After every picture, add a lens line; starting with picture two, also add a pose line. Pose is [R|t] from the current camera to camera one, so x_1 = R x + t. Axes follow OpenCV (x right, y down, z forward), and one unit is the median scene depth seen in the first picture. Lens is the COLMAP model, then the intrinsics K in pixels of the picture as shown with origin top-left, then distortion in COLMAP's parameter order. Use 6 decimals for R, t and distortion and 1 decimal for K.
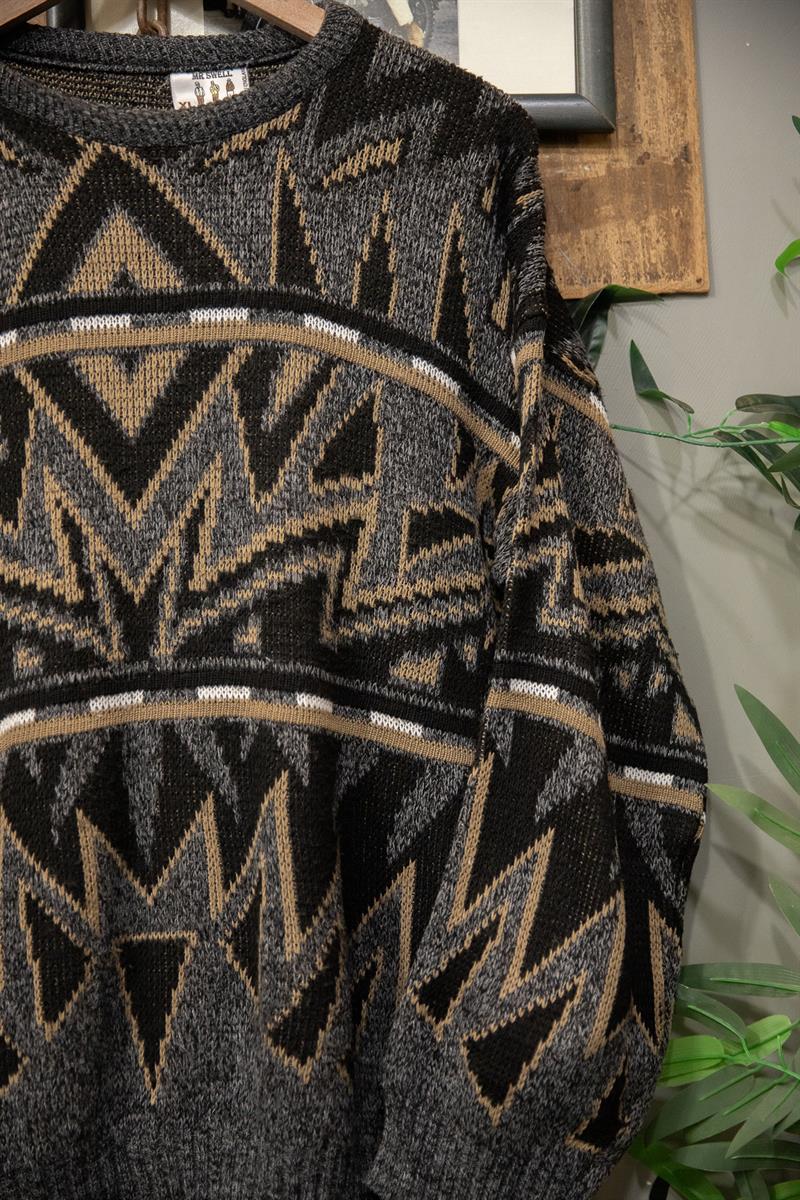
lens RADIAL K [[1641.2, 0, 405.0], [0, 1641.2, 610.7], [0, 0, 1]] dist [0.074059, 0.000000]
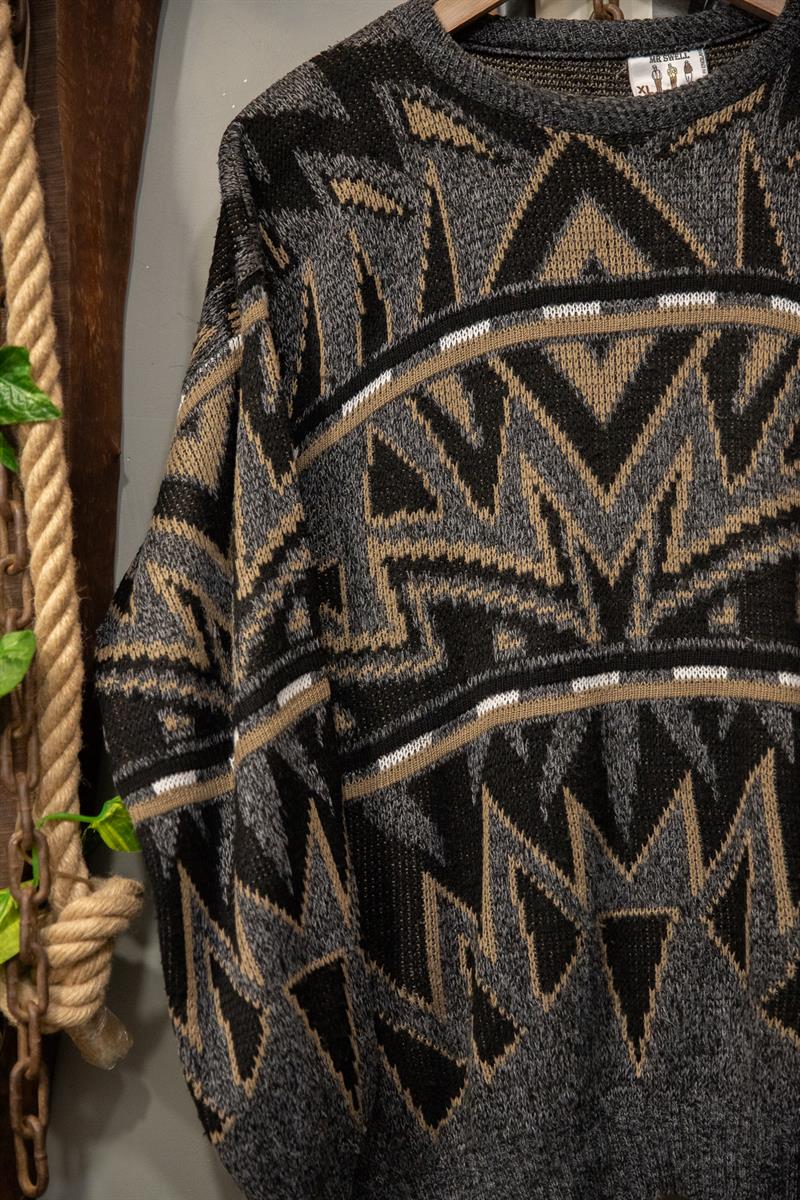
lens RADIAL K [[2059.2, 0, 396.0], [0, 2059.2, 610.7], [0, 0, 1]] dist [0.155174, 0.000000]
pose [[0.999199, -0.012644, -0.037973, -0.246636], [0.012868, 0.999901, 0.005661, 0.001956], [0.037898, -0.006145, 0.999263, -0.279973]]
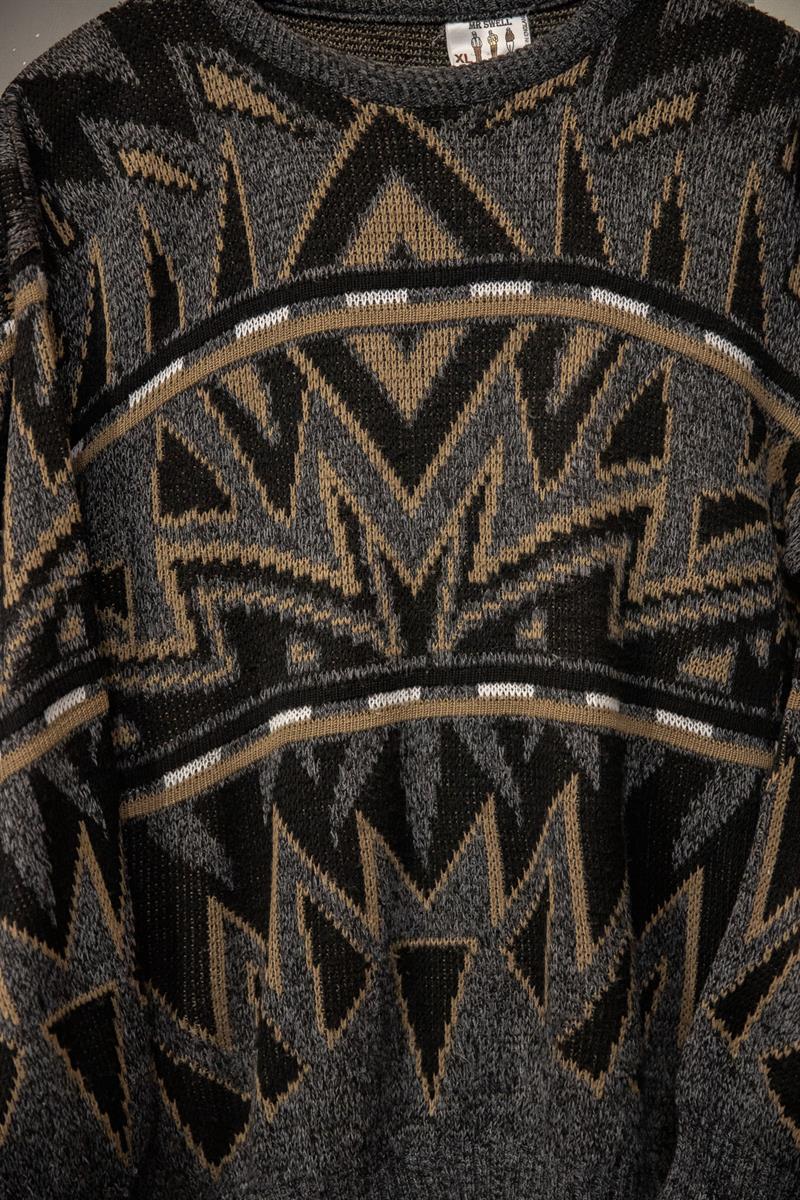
lens RADIAL K [[2008.7, 0, 400.0], [0, 2008.7, 603.7], [0, 0, 1]] dist [0.137693, 0.000000]
pose [[0.999347, 0.005907, -0.035634, -0.129017], [-0.004067, 0.998664, 0.051506, -0.059248], [0.035890, -0.051328, 0.998037, -0.161250]]
